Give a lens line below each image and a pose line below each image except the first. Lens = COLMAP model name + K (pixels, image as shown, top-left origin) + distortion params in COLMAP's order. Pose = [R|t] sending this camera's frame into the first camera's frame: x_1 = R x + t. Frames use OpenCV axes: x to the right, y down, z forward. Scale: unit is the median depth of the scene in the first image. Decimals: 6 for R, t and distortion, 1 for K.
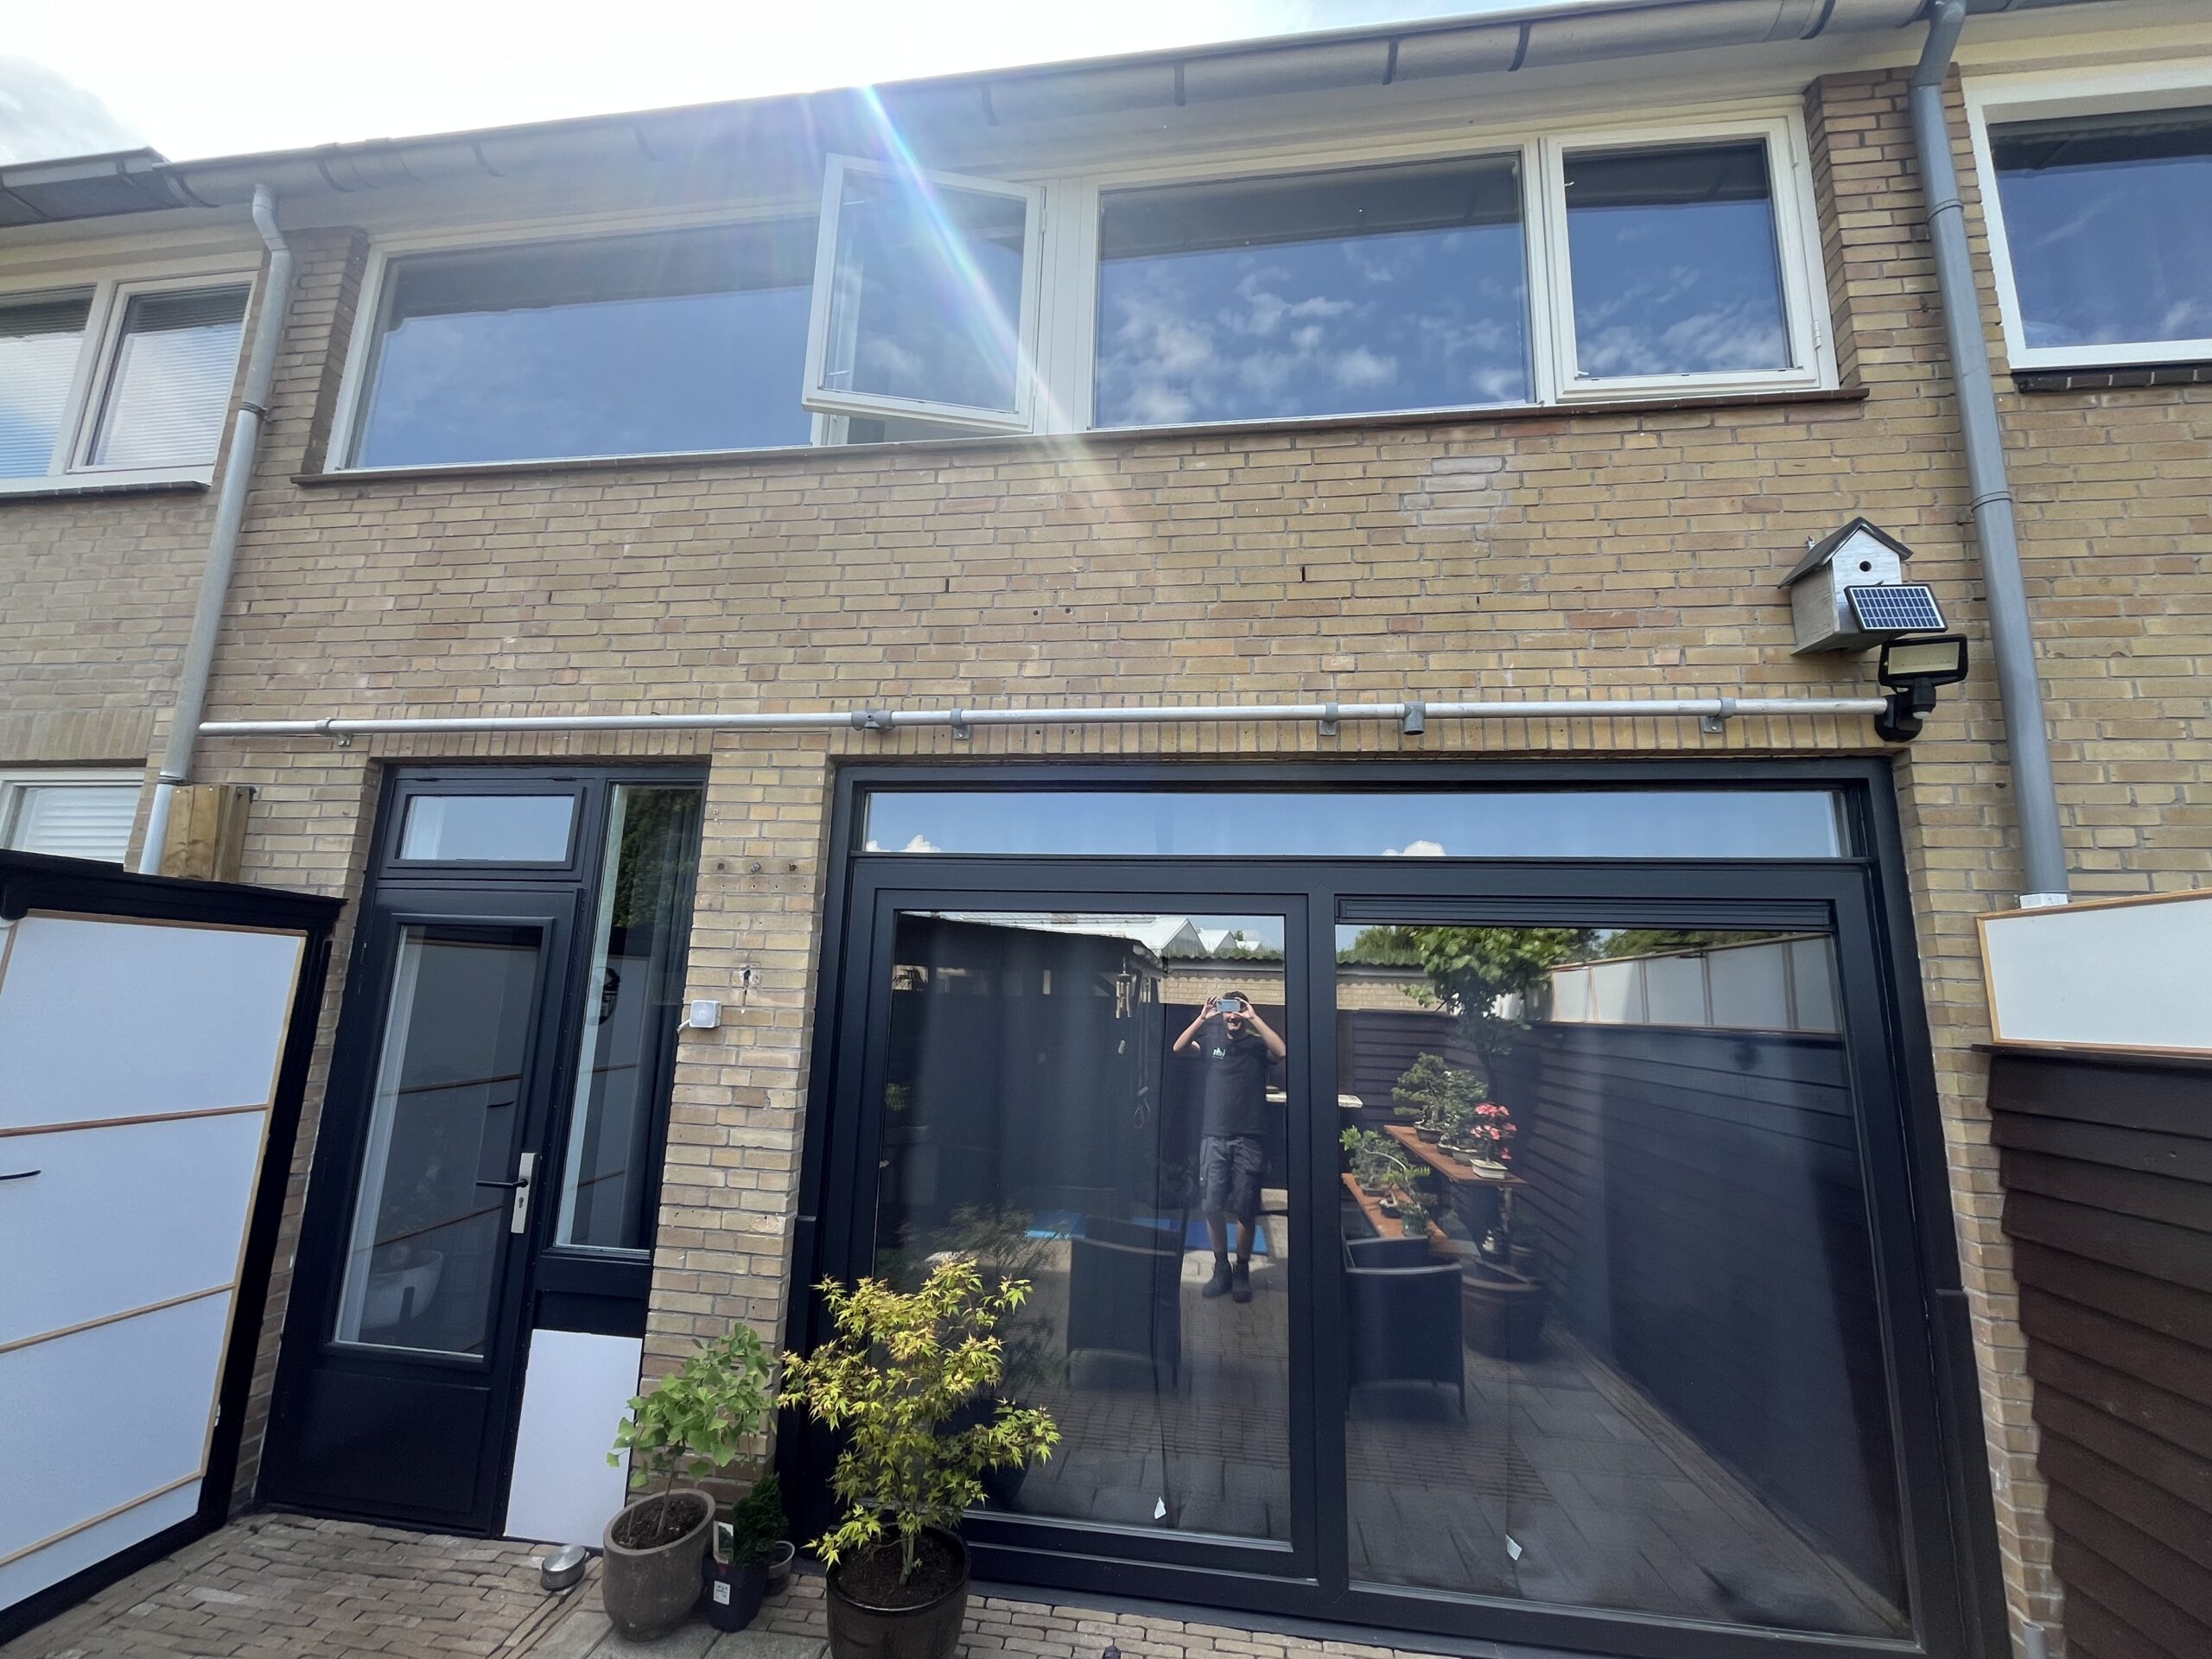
lens RADIAL K [[882.1, 0, 1100.4], [0, 882.1, 836.3], [0, 0, 1]] dist [-0.002328, -0.000087]
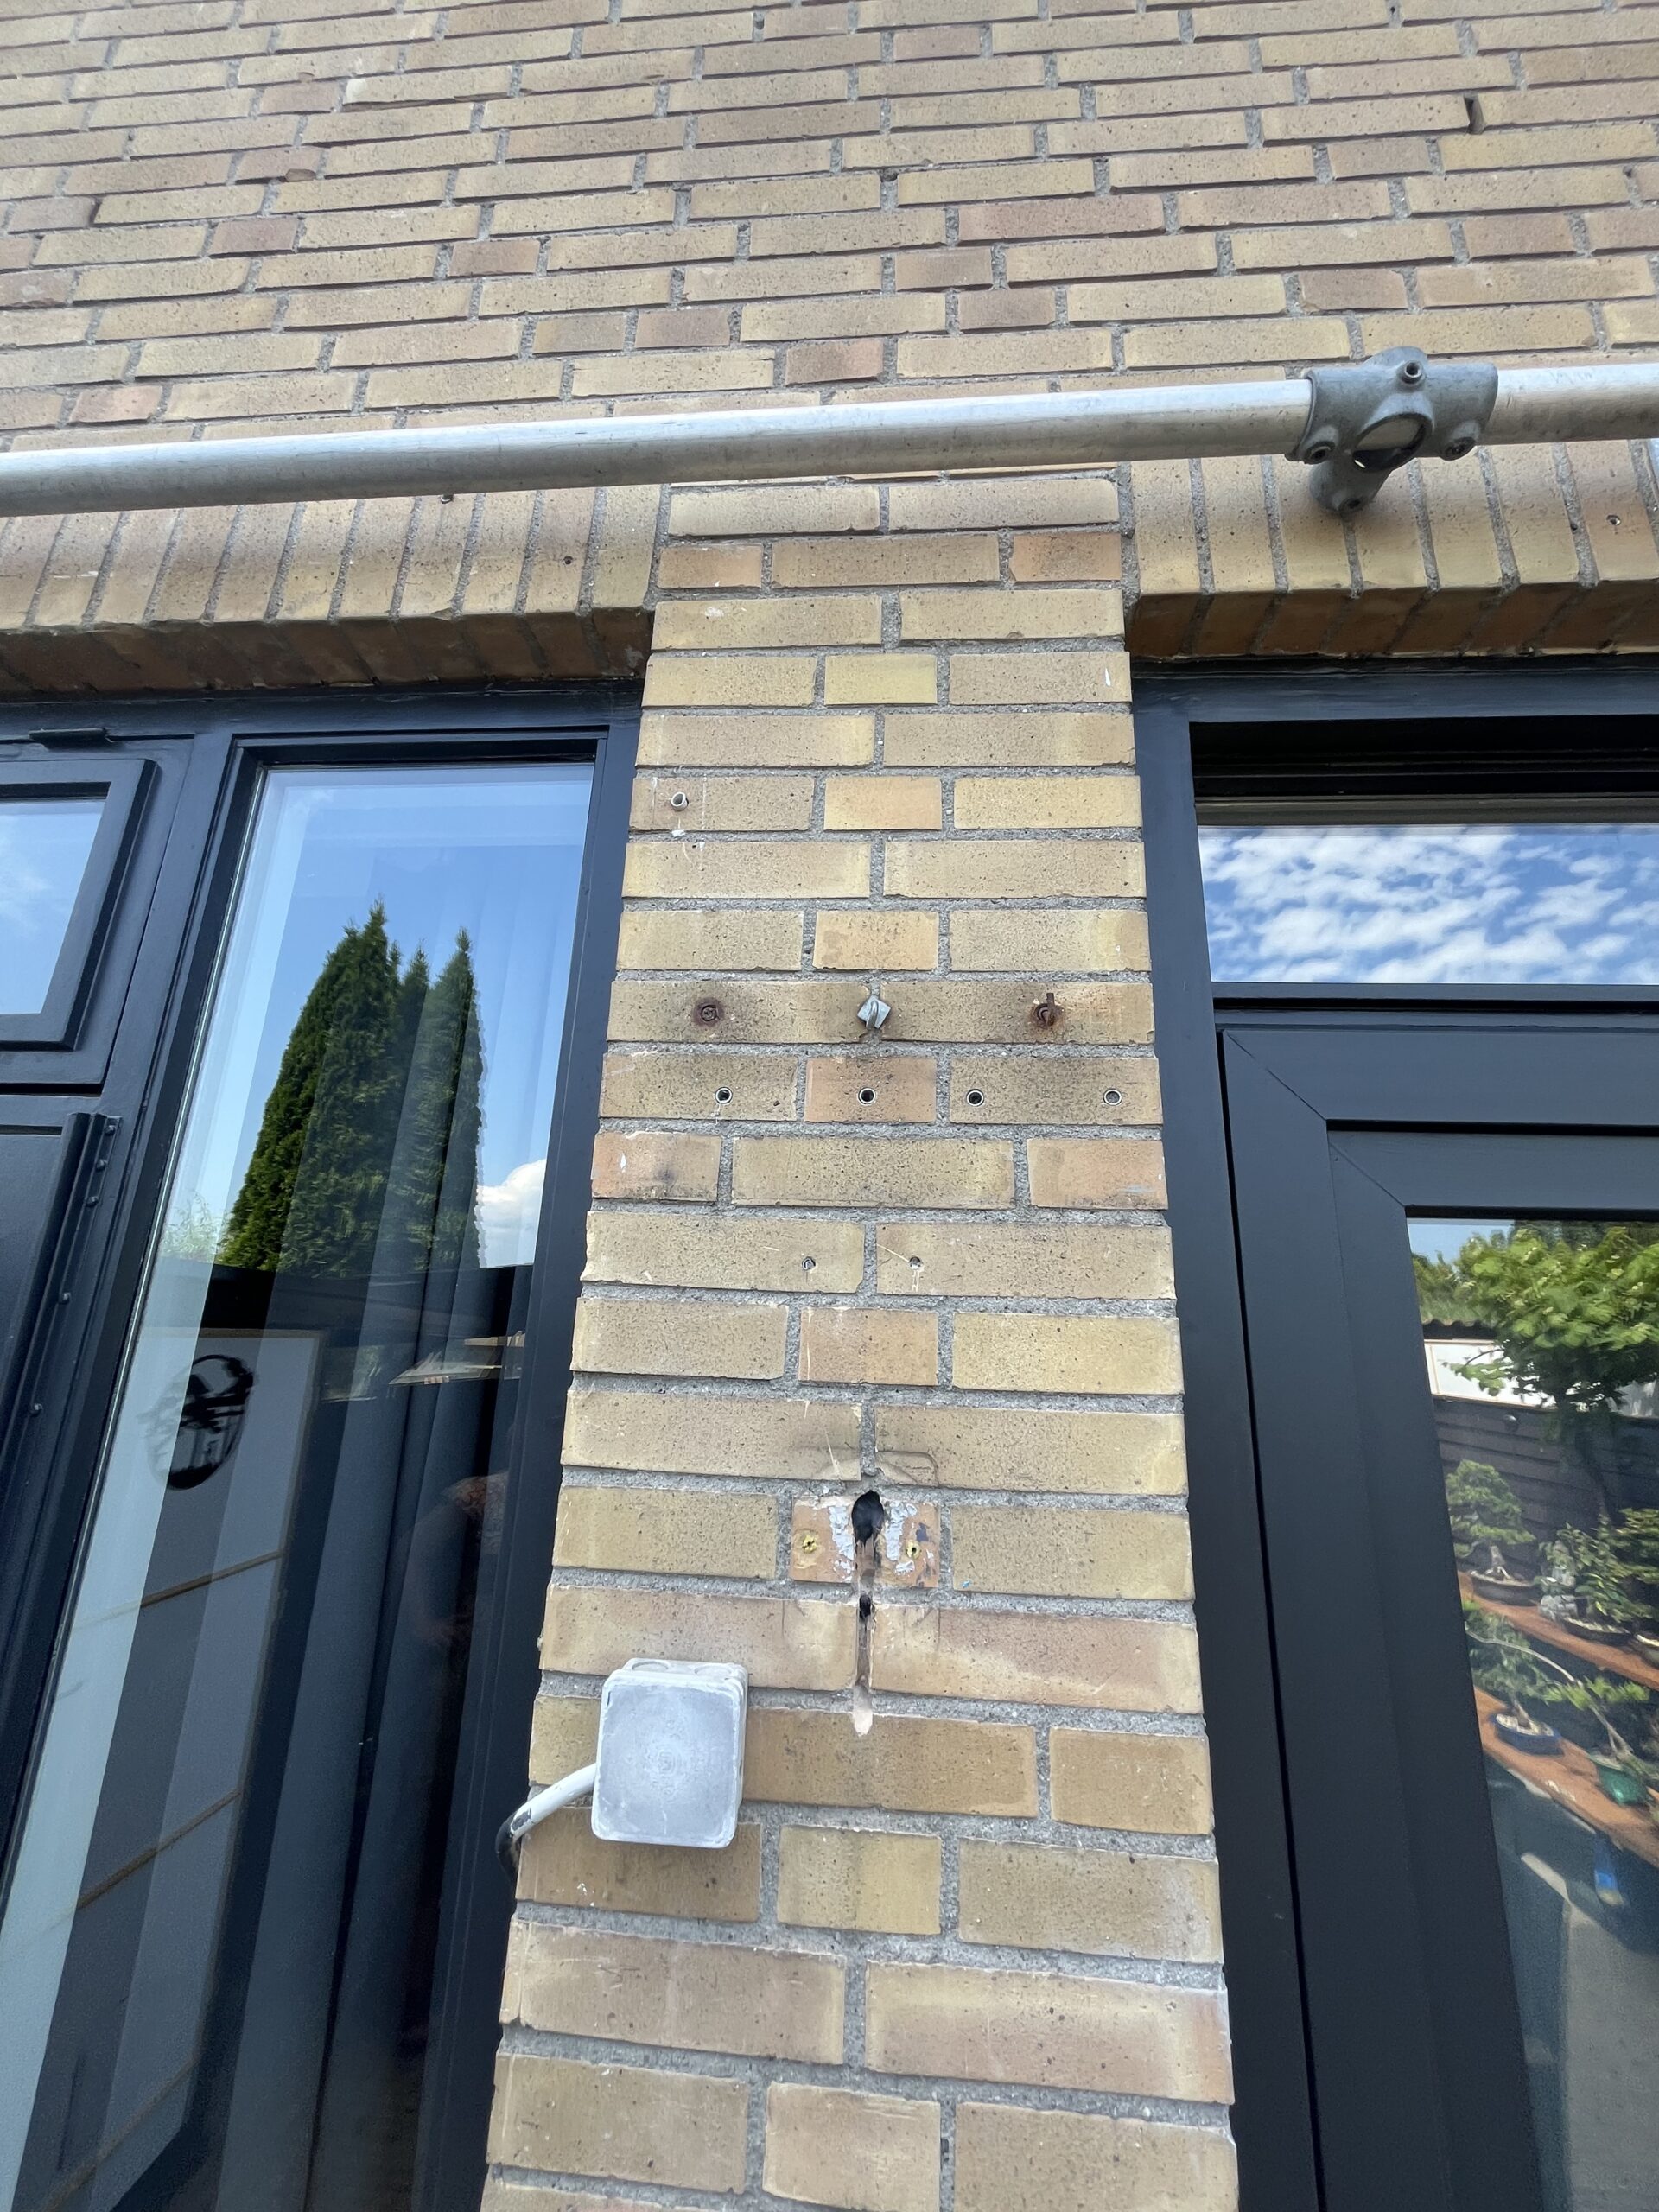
lens RADIAL K [[882.1, 0, 830.1], [0, 882.1, 1096.9], [0, 0, 1]] dist [-0.002328, -0.000087]
pose [[0.998118, 0.016405, 0.059079, -0.407853], [-0.010876, 0.995632, -0.092730, 0.076609], [-0.060342, 0.091913, 0.993937, 0.761506]]
